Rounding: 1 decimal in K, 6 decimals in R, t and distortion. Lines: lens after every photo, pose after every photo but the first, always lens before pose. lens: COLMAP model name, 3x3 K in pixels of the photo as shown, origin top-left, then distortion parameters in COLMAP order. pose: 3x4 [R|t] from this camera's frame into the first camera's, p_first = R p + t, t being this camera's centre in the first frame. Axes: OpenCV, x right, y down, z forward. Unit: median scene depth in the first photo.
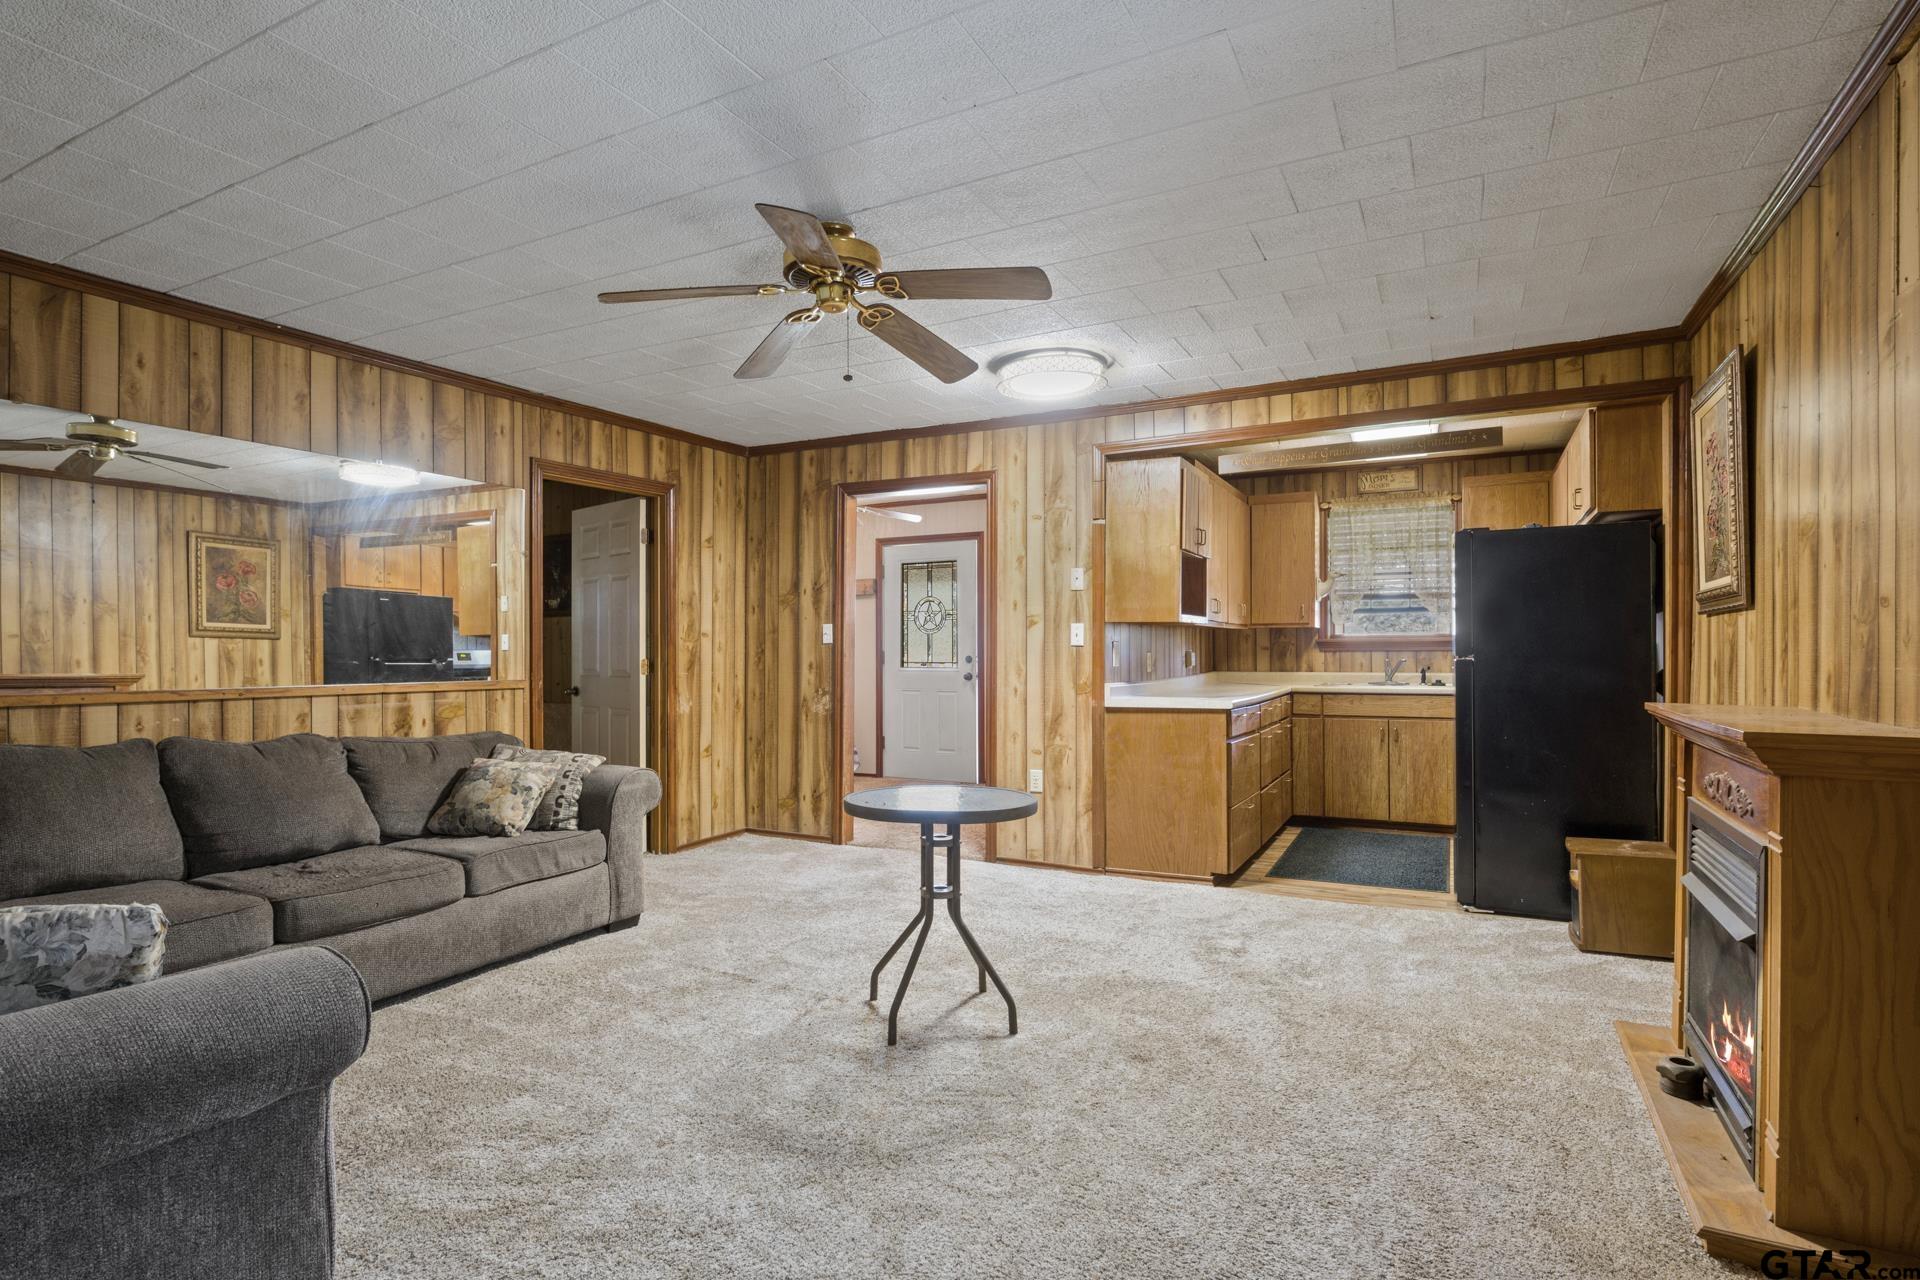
lens RADIAL K [[941.8, 0, 983.2], [0, 941.8, 648.5], [0, 0, 1]] dist [-0.006982, 0.001867]
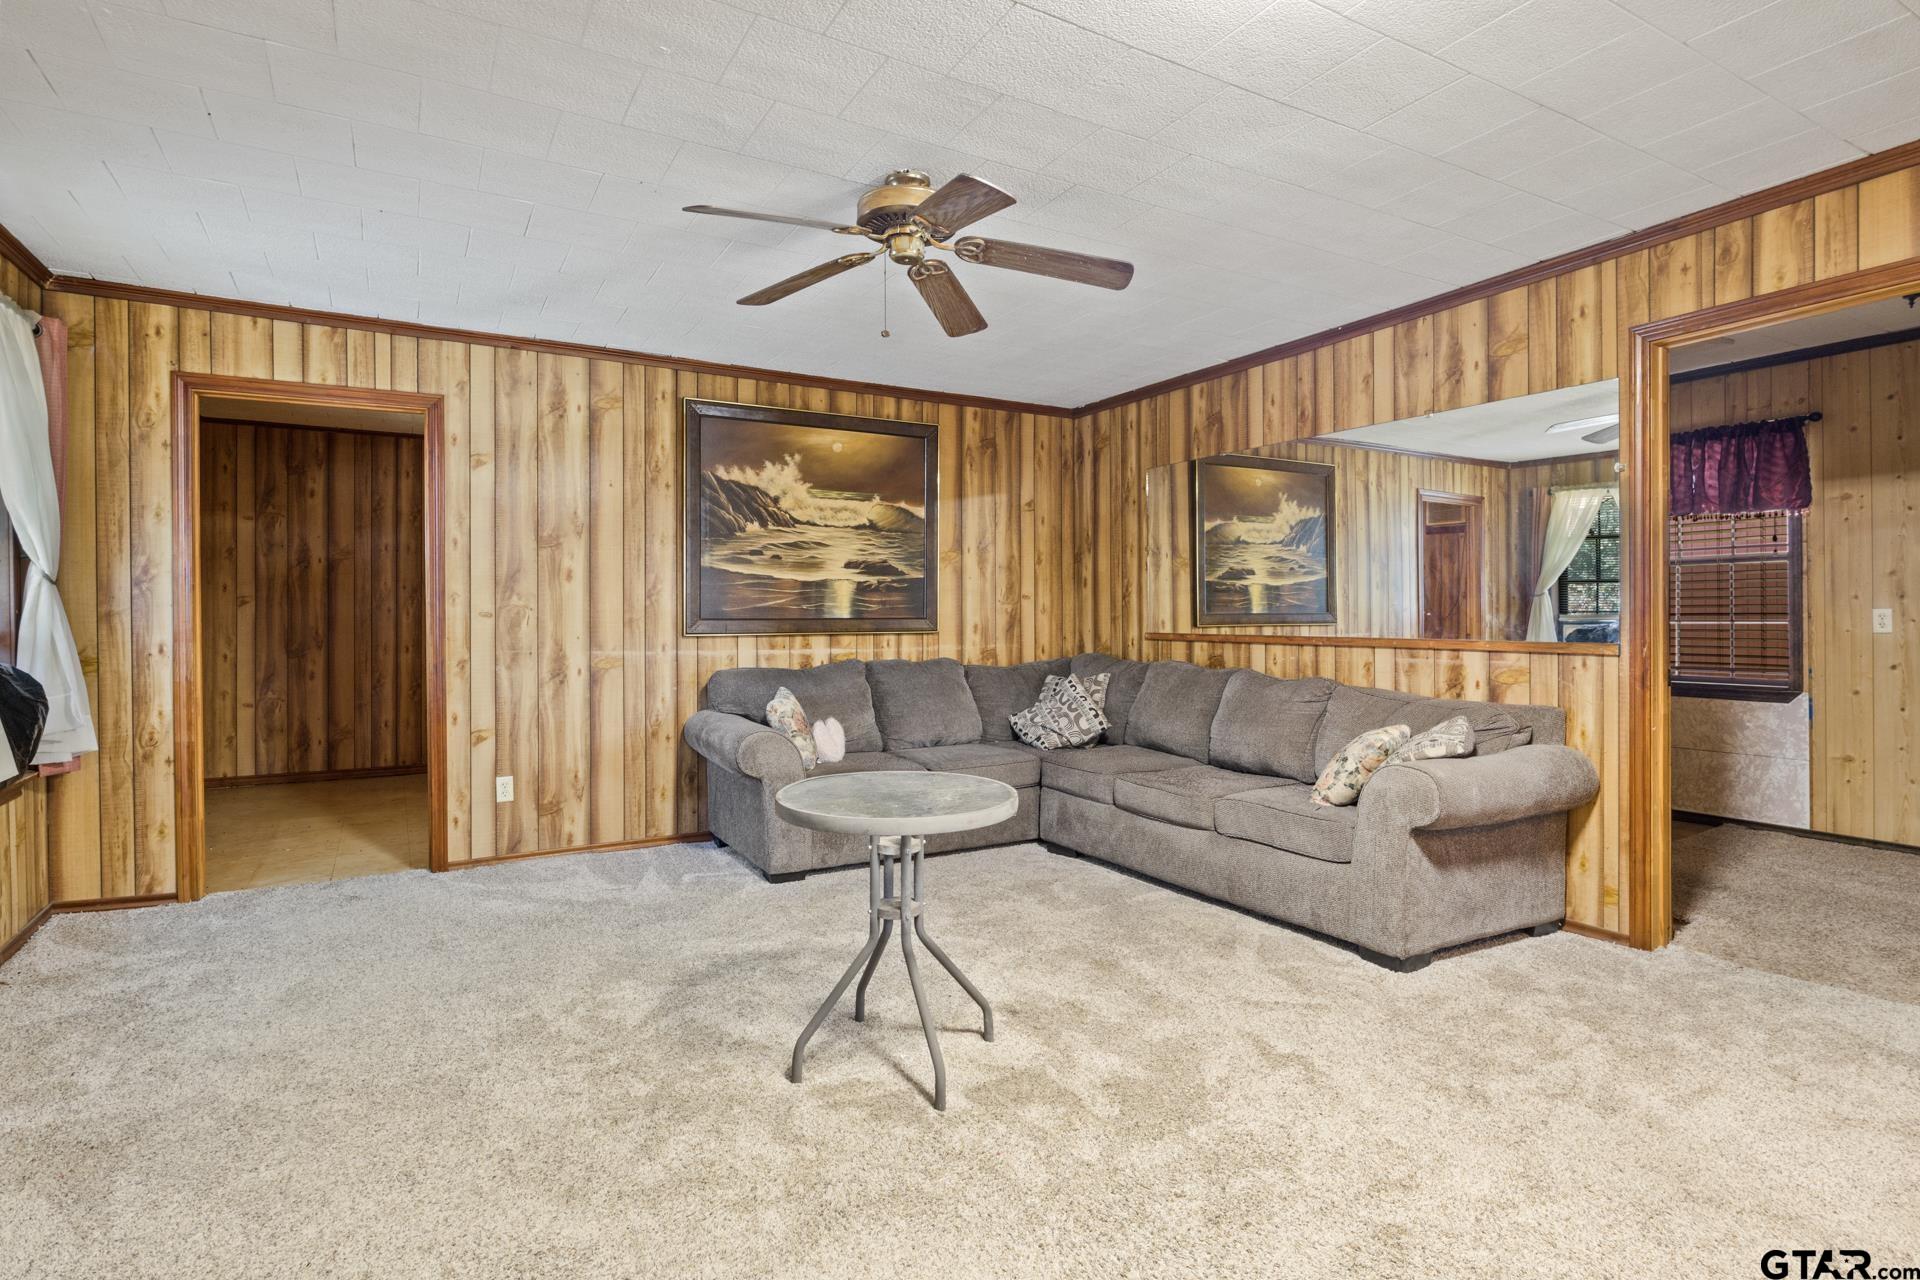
lens RADIAL K [[941.8, 0, 925.1], [0, 941.8, 614.1], [0, 0, 1]] dist [-0.006982, 0.001867]
pose [[-0.553070, 0.015938, -0.832982, 0.553588], [0.017348, 0.999821, 0.007612, -0.005854], [0.832954, -0.010241, -0.553247, 1.321500]]
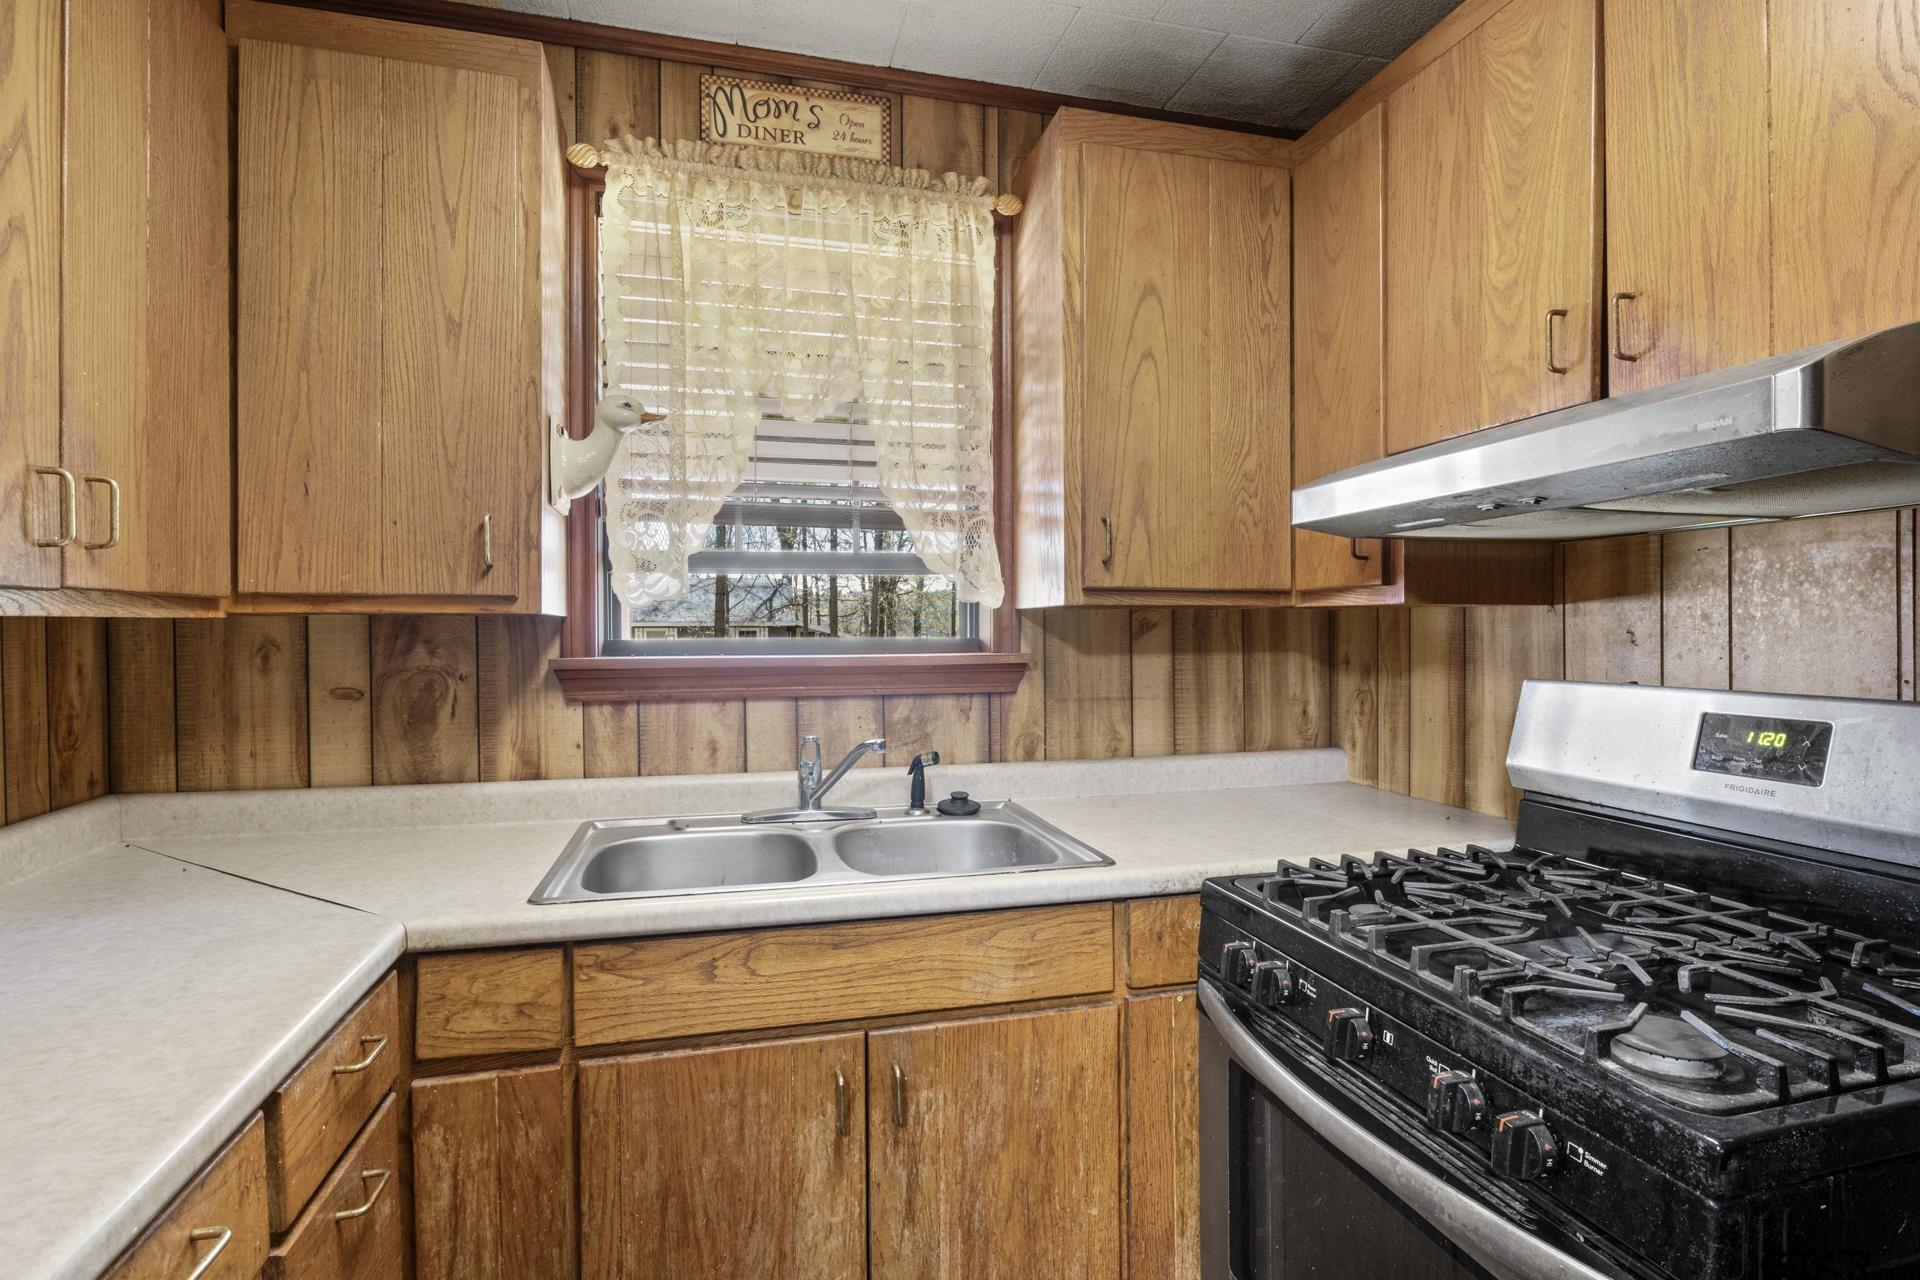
lens RADIAL K [[941.8, 0, 949.7], [0, 941.8, 641.7], [0, 0, 1]] dist [-0.006982, 0.001867]
pose [[0.757678, -0.004631, 0.652612, 0.284698], [-0.001796, 0.999956, 0.009181, -0.018765], [-0.652626, -0.008129, 0.757637, 0.776967]]
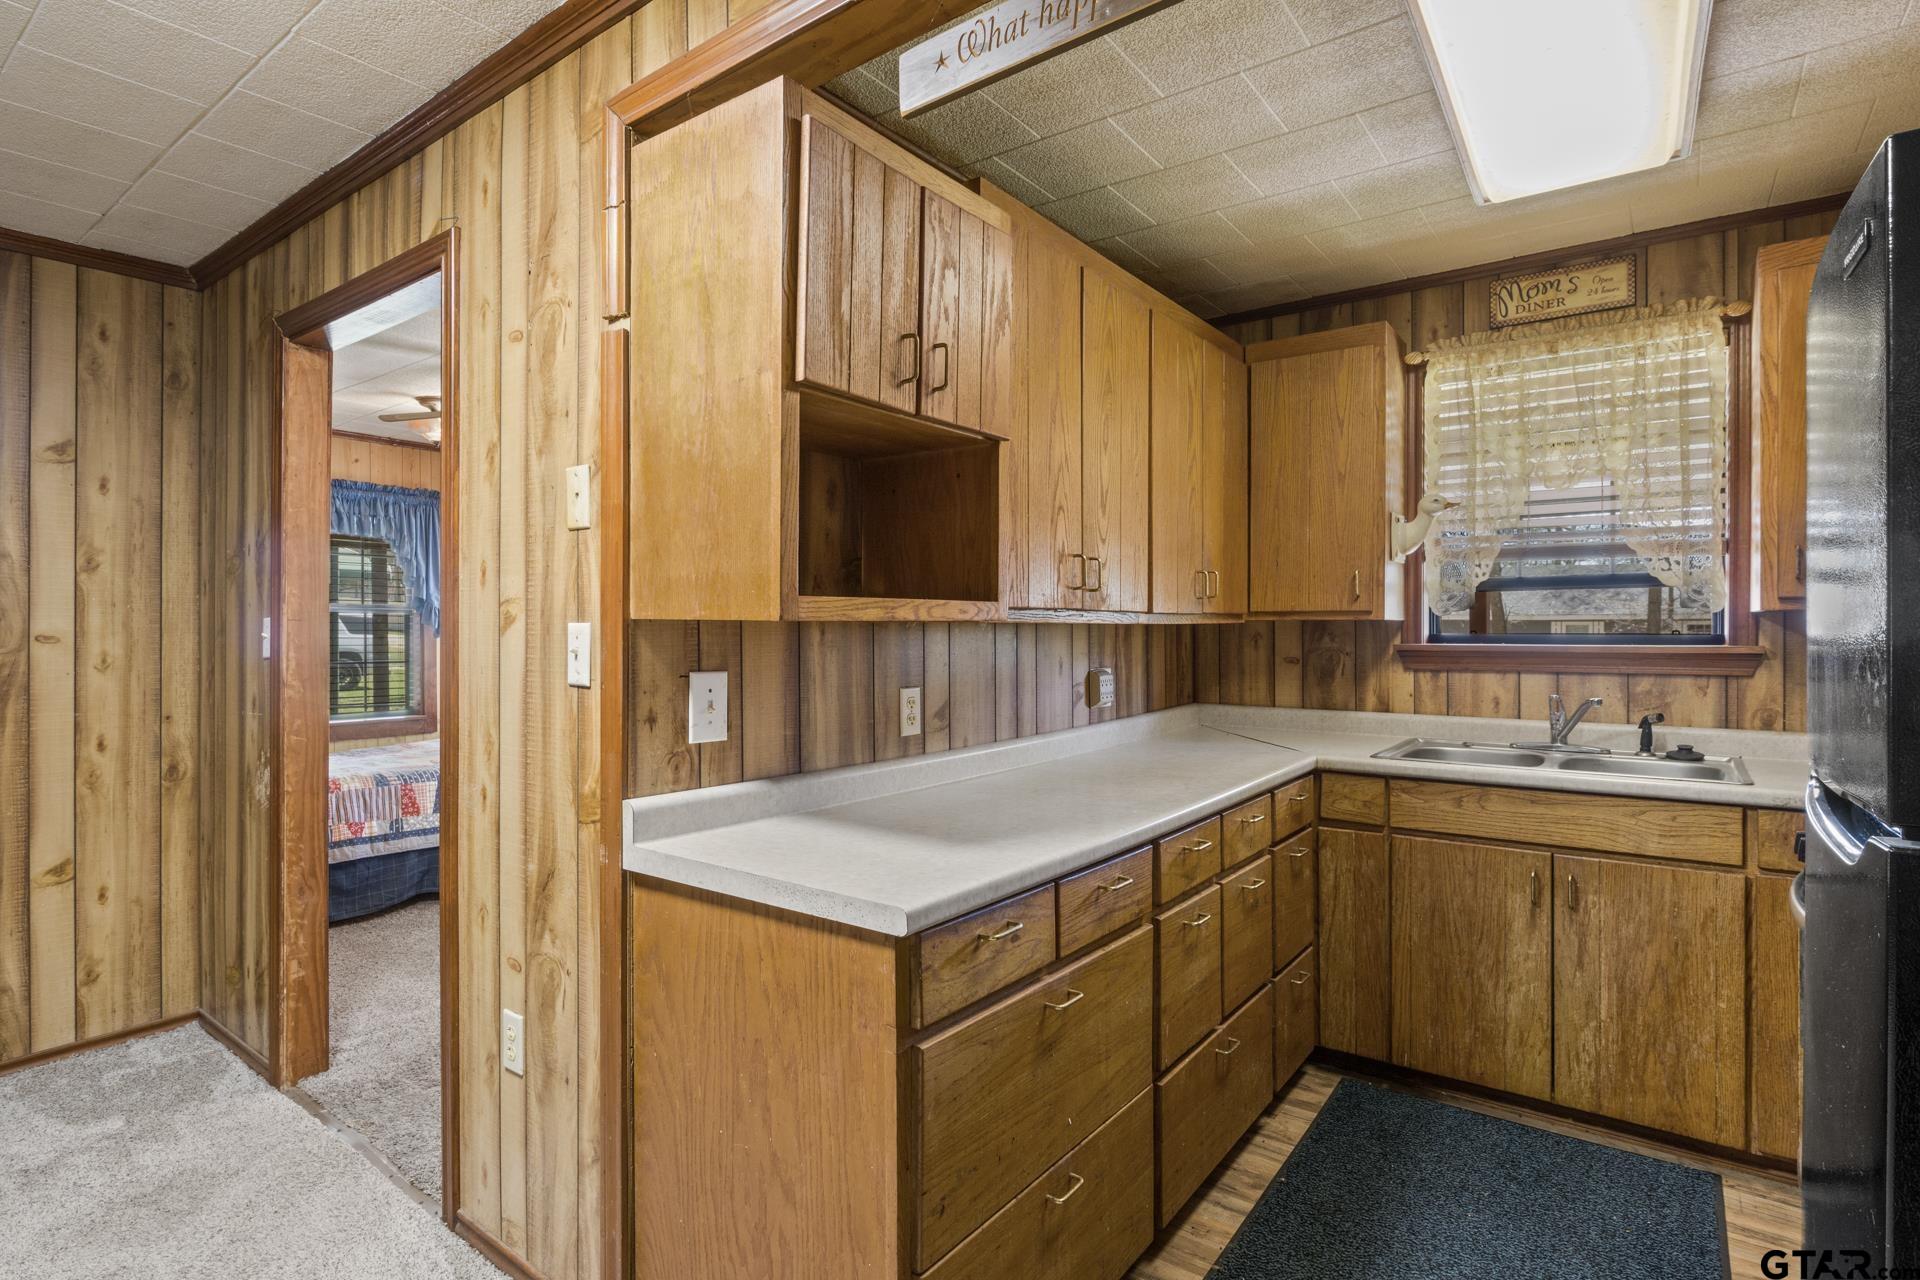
lens RADIAL K [[941.8, 0, 980.3], [0, 941.8, 634.7], [0, 0, 1]] dist [-0.006982, 0.001867]
pose [[0.986416, 0.003344, -0.164231, 0.242265], [-0.001785, 0.999952, 0.009637, -0.020310], [0.164255, -0.009212, 0.986375, 0.535683]]
